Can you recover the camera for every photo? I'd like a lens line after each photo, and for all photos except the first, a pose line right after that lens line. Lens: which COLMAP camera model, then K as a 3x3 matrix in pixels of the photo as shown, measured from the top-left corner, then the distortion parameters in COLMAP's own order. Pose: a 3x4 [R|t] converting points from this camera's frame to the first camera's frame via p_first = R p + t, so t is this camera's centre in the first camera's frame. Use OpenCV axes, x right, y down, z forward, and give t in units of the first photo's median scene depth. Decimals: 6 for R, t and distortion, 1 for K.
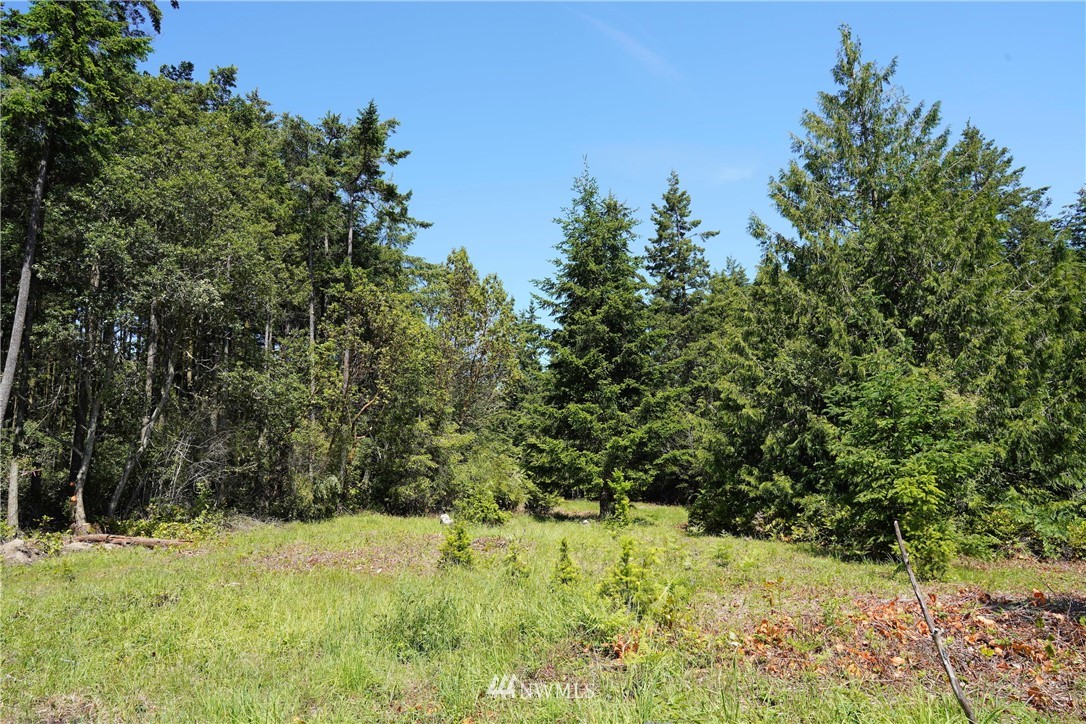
lens RADIAL K [[715.3, 0, 557.2], [0, 715.3, 359.5], [0, 0, 1]] dist [0.005169, 0.001665]
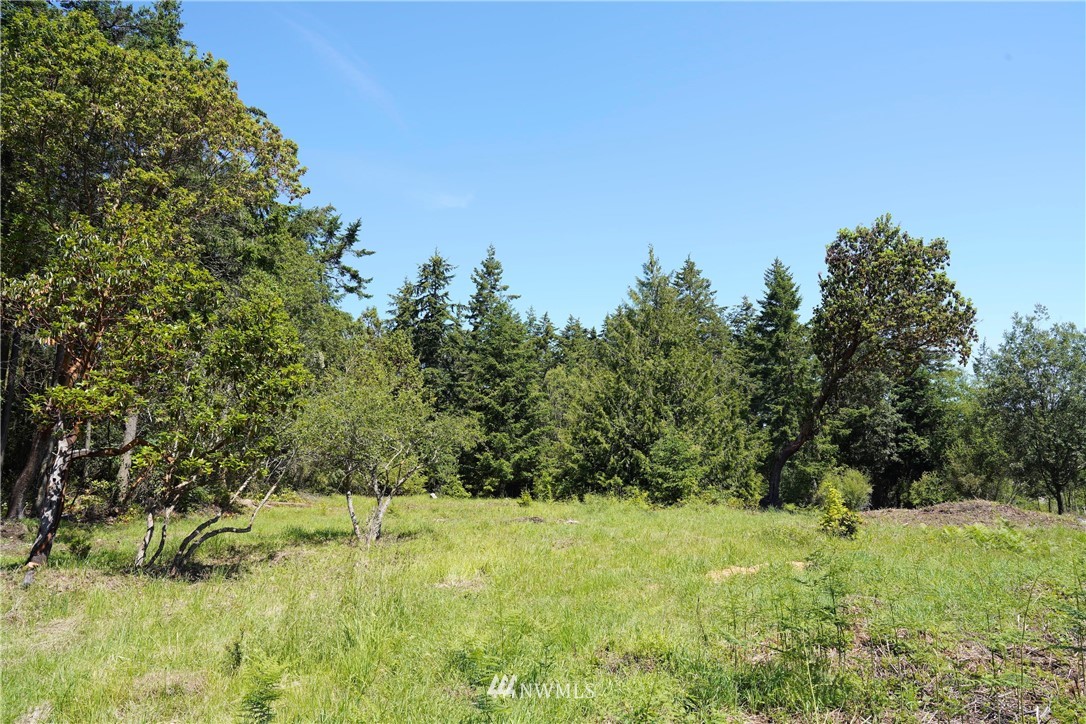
lens RADIAL K [[715.3, 0, 557.2], [0, 715.3, 359.5], [0, 0, 1]] dist [0.005169, 0.001665]
pose [[0.921423, 0.094157, 0.376980, -0.584908], [-0.092654, 0.995452, -0.022164, -0.103686], [-0.377352, -0.014506, 0.925956, -0.766320]]
